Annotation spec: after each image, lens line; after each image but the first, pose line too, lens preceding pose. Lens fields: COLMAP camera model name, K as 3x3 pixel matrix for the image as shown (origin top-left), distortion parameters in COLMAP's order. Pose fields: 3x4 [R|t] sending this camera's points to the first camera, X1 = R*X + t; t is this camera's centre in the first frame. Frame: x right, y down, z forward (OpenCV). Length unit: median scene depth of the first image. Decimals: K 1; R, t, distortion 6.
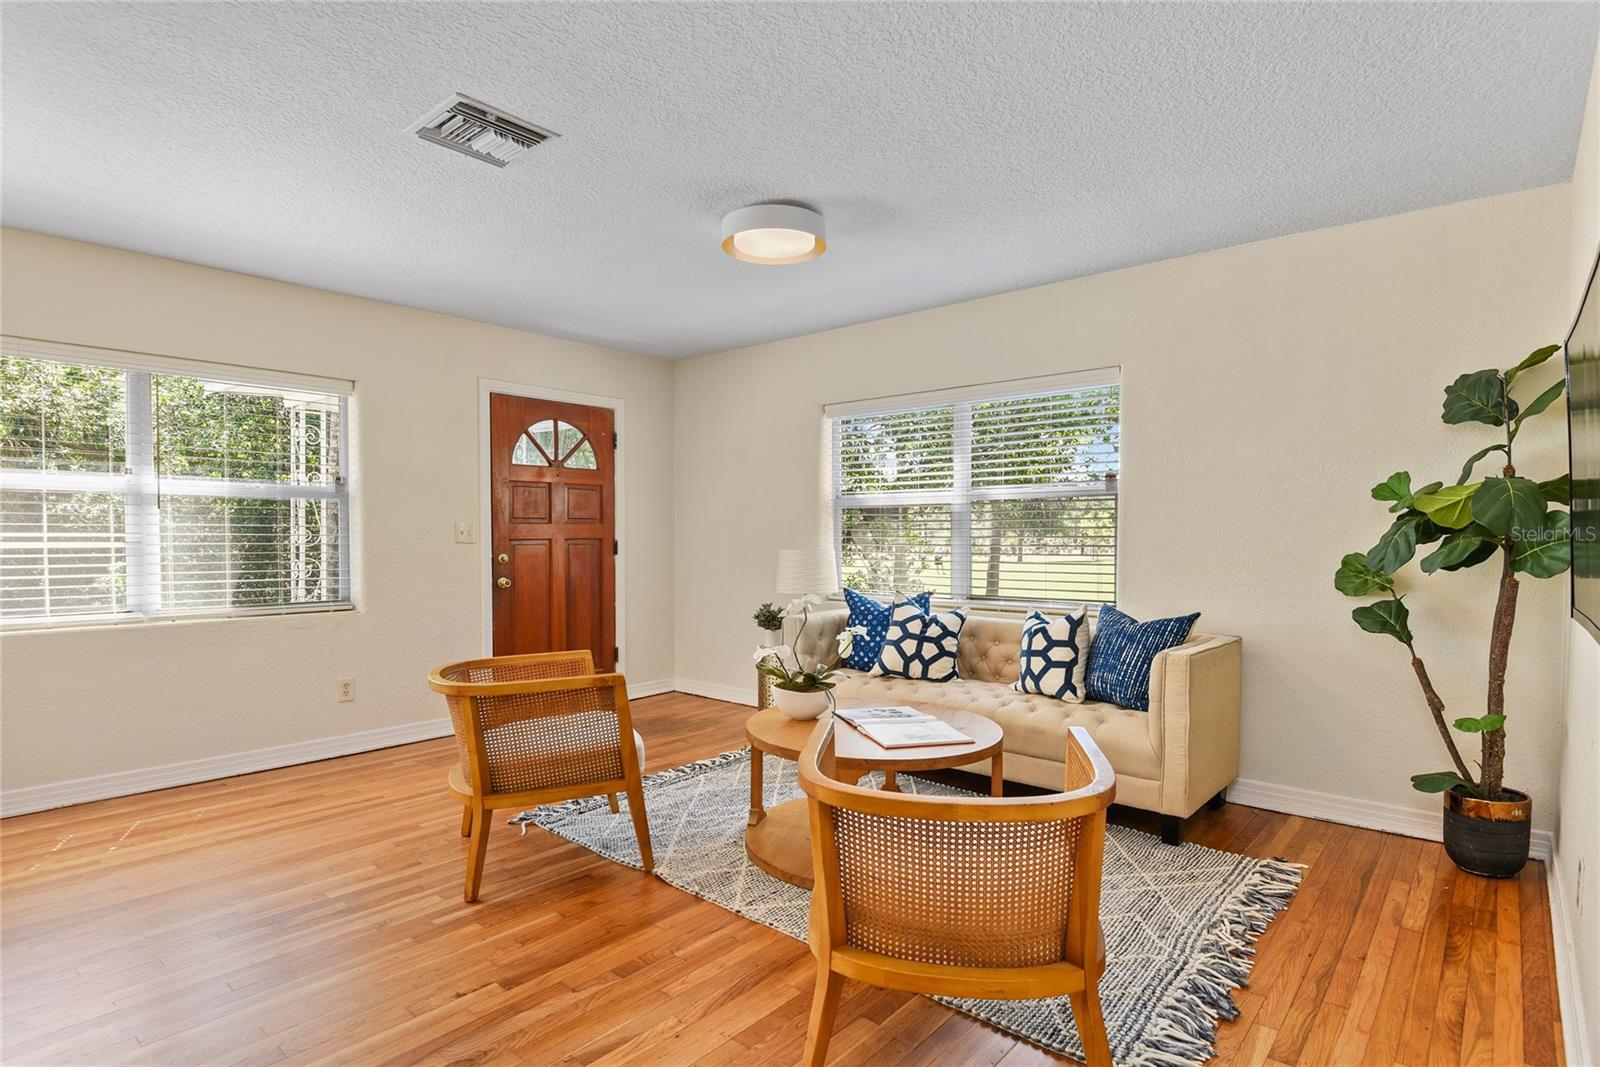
lens RADIAL K [[828.8, 0, 800.0], [0, 828.8, 533.5], [0, 0, 1]] dist [0.003178, 0.000224]
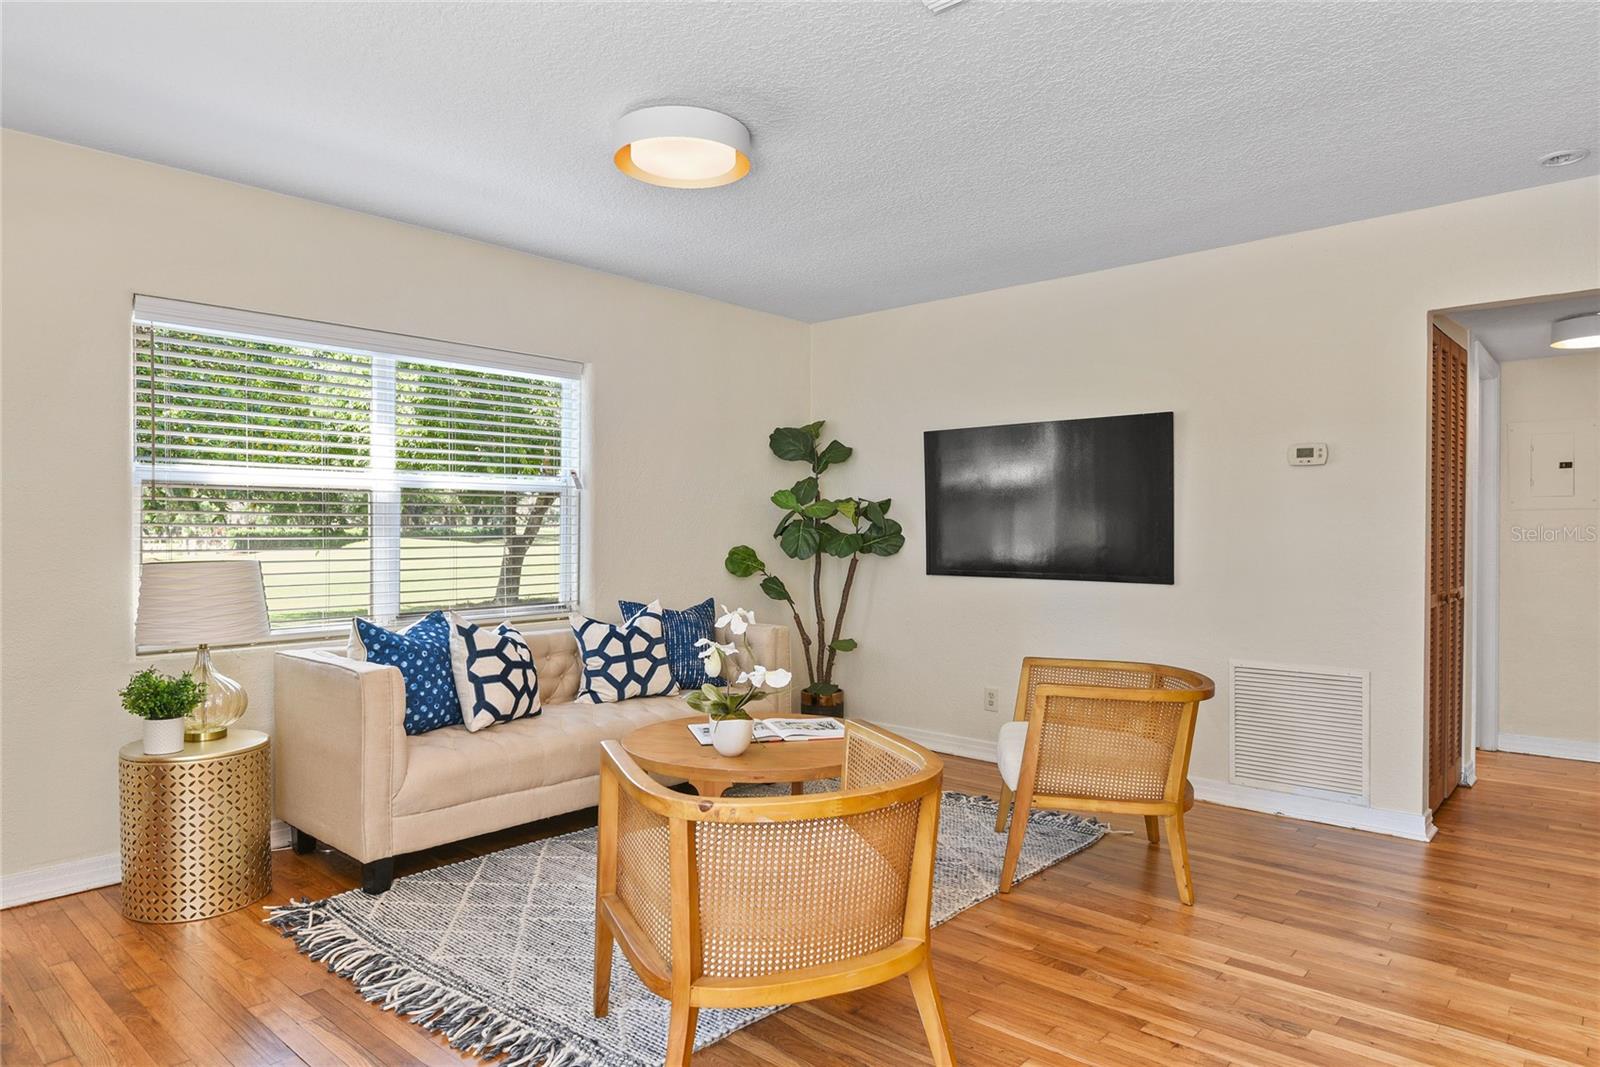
lens RADIAL K [[954.7, 0, 800.0], [0, 954.7, 533.5], [0, 0, 1]] dist [0.004720, -0.000211]
pose [[0.020499, -0.003210, 0.999785, -0.757157], [0.000662, 0.999995, 0.003197, -0.001416], [-0.999790, 0.000596, 0.020501, 0.722956]]
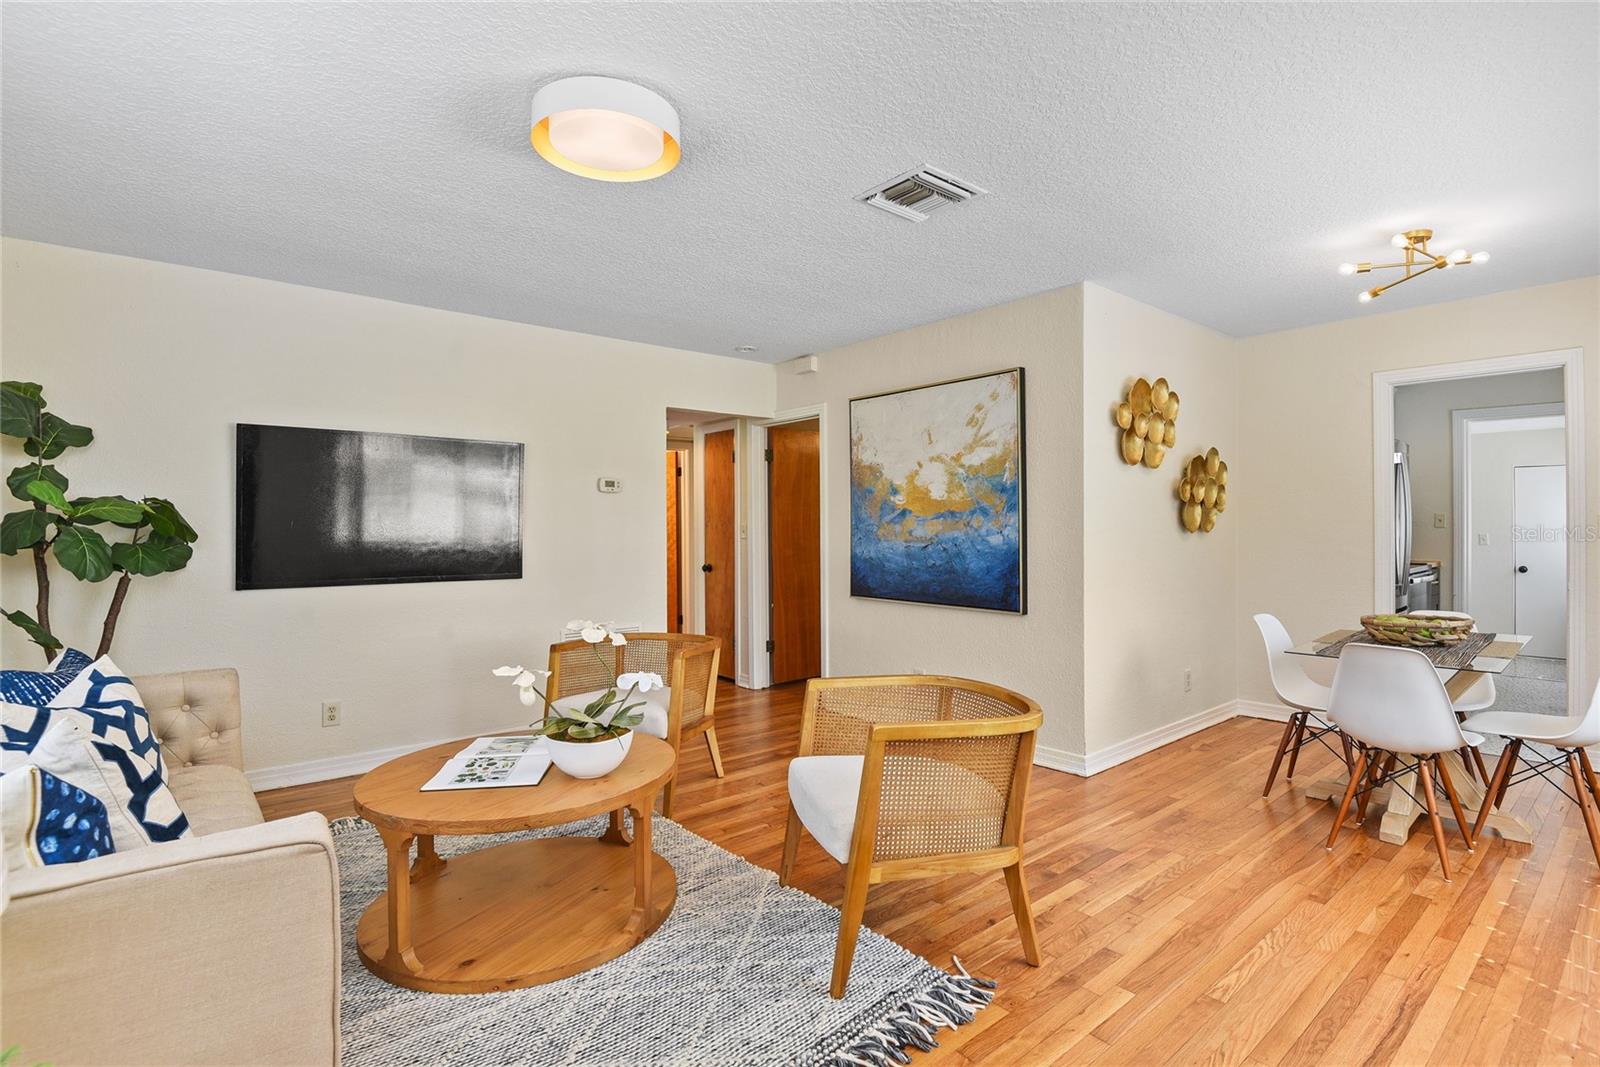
lens RADIAL K [[757.8, 0, 800.0], [0, 757.8, 533.5], [0, 0, 1]] dist [0.000451, -0.000044]
pose [[-0.985012, 0.002513, 0.172470, -0.254091], [0.003994, 0.999958, 0.008242, -0.012317], [-0.172442, 0.008807, -0.984980, 1.331907]]
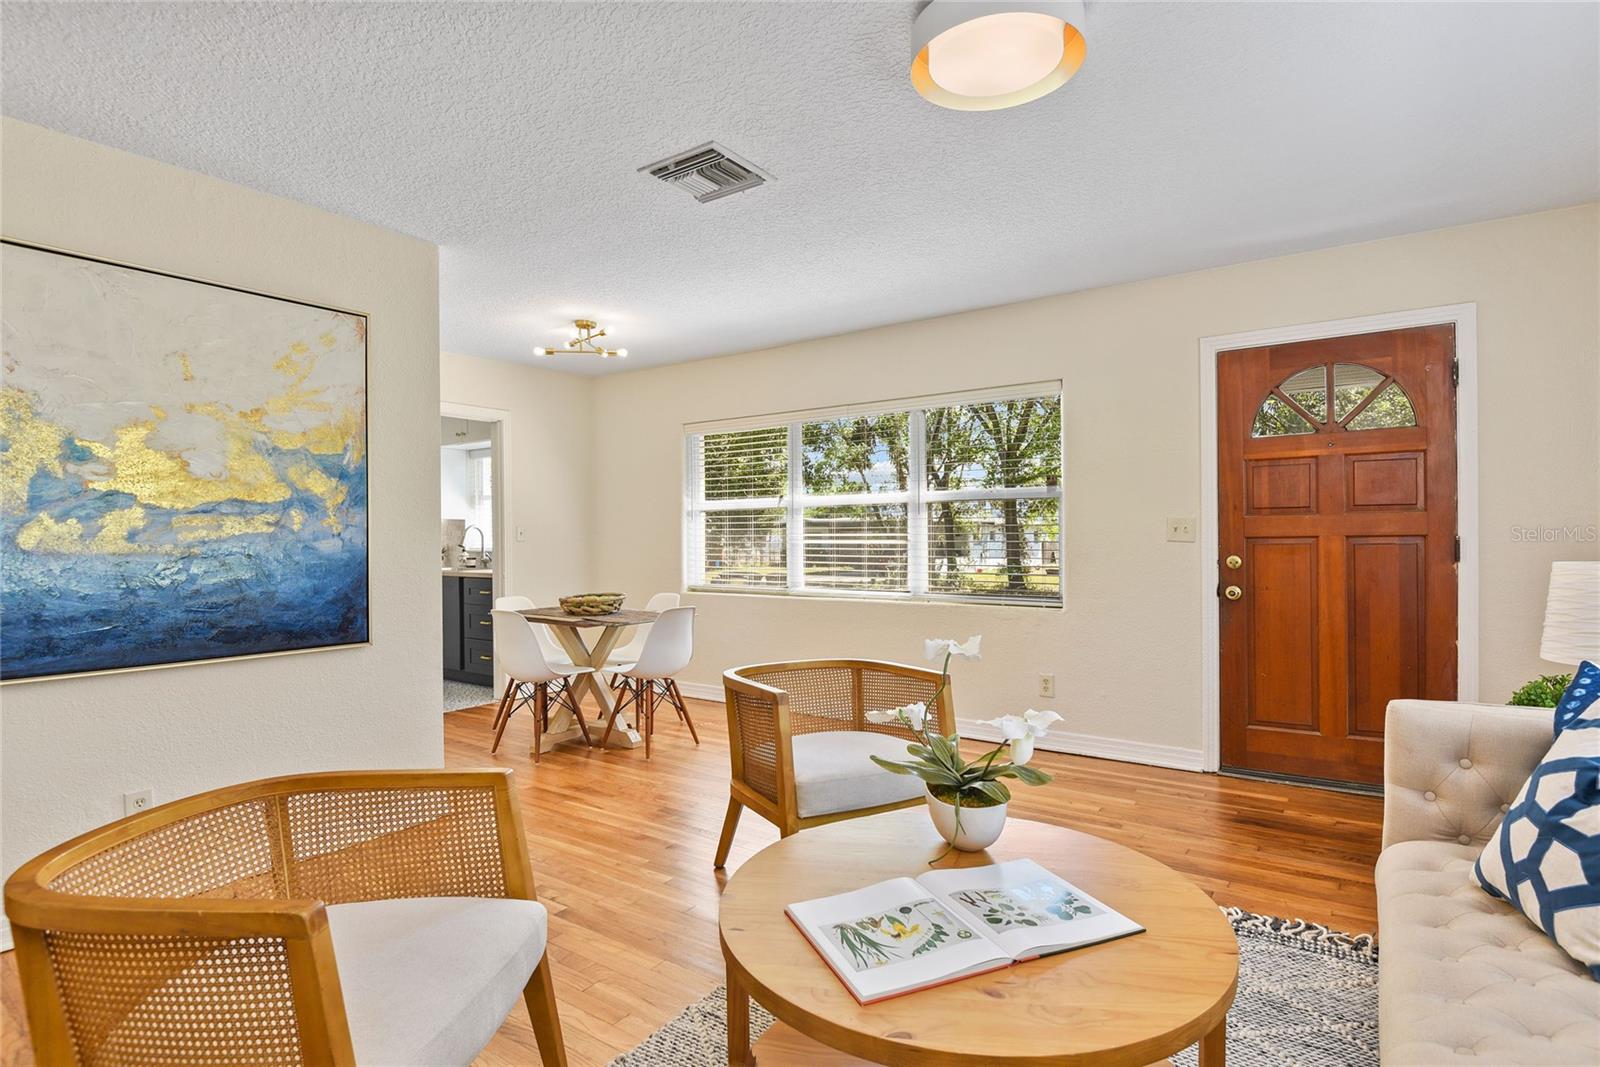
lens RADIAL K [[828.8, 0, 800.0], [0, 828.8, 533.5], [0, 0, 1]] dist [0.003178, 0.000224]
pose [[0.096666, -0.001562, -0.995316, 0.470983], [0.010381, 0.999946, -0.000561, -0.000901], [0.995263, -0.010278, 0.096677, 0.650858]]
